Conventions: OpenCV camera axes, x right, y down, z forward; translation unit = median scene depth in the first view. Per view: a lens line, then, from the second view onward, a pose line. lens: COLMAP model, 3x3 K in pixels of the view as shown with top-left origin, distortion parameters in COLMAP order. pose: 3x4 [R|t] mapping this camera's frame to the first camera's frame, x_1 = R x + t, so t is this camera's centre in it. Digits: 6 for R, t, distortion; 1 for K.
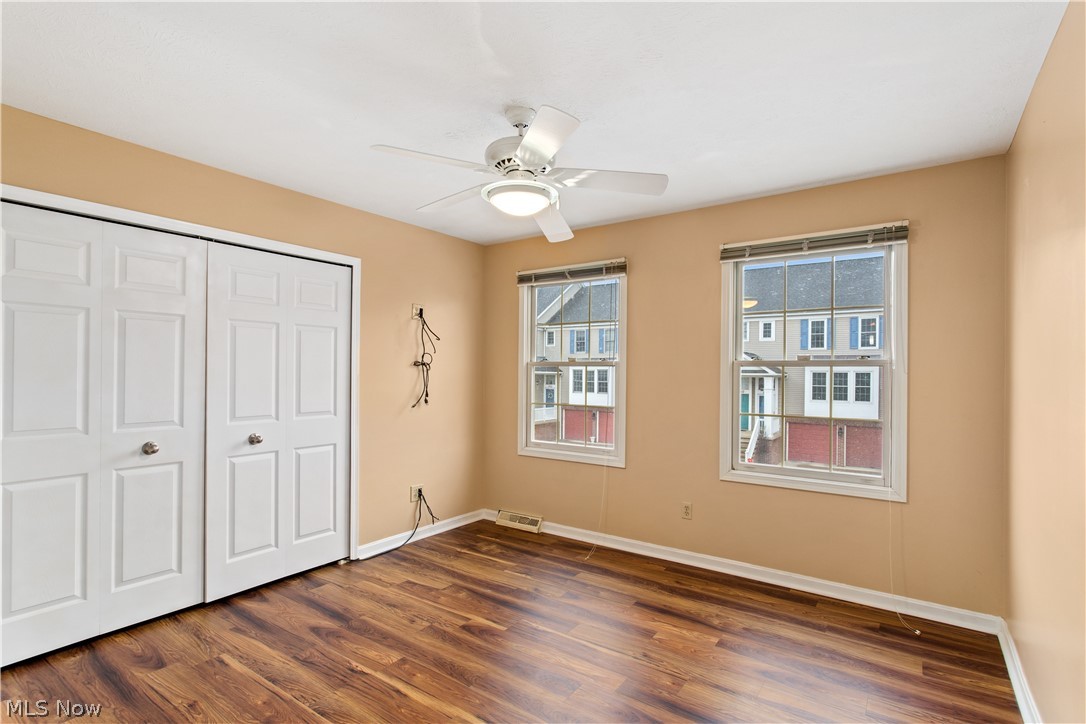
lens RADIAL K [[514.0, 0, 545.1], [0, 514.0, 372.4], [0, 0, 1]] dist [0.001958, 0.000925]
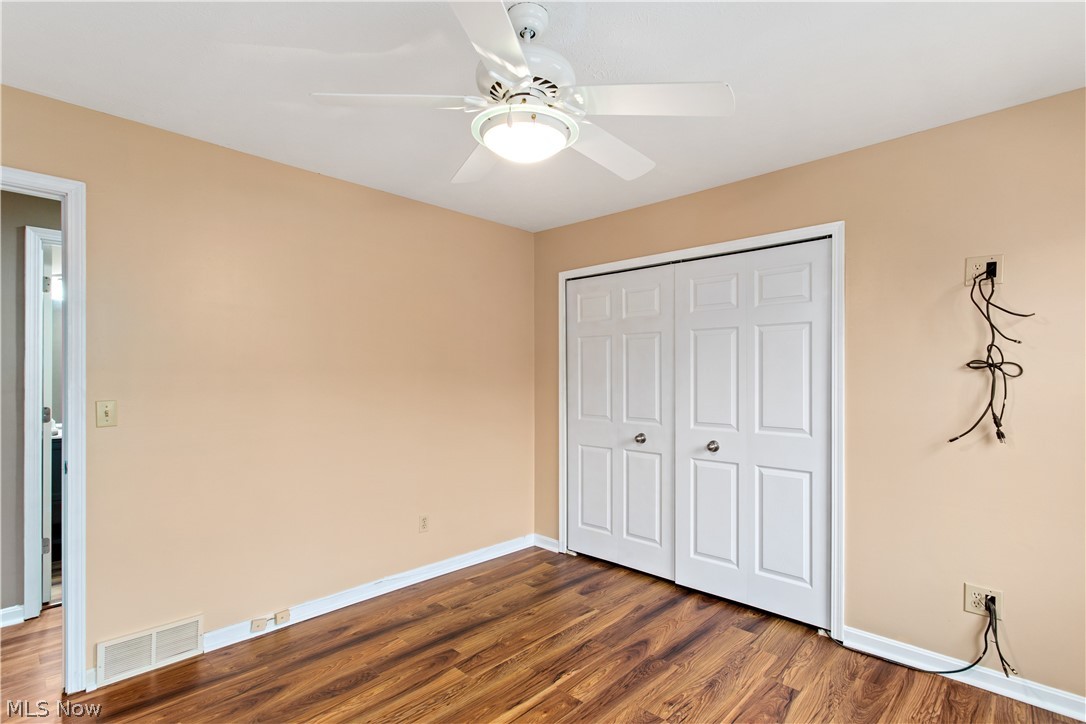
lens RADIAL K [[514.0, 0, 545.1], [0, 514.0, 372.4], [0, 0, 1]] dist [0.001958, 0.000925]
pose [[-0.132391, -0.012831, -0.991114, 0.511068], [-0.002073, 0.999918, -0.012668, -0.000436], [0.991195, 0.000378, -0.132407, 0.874961]]
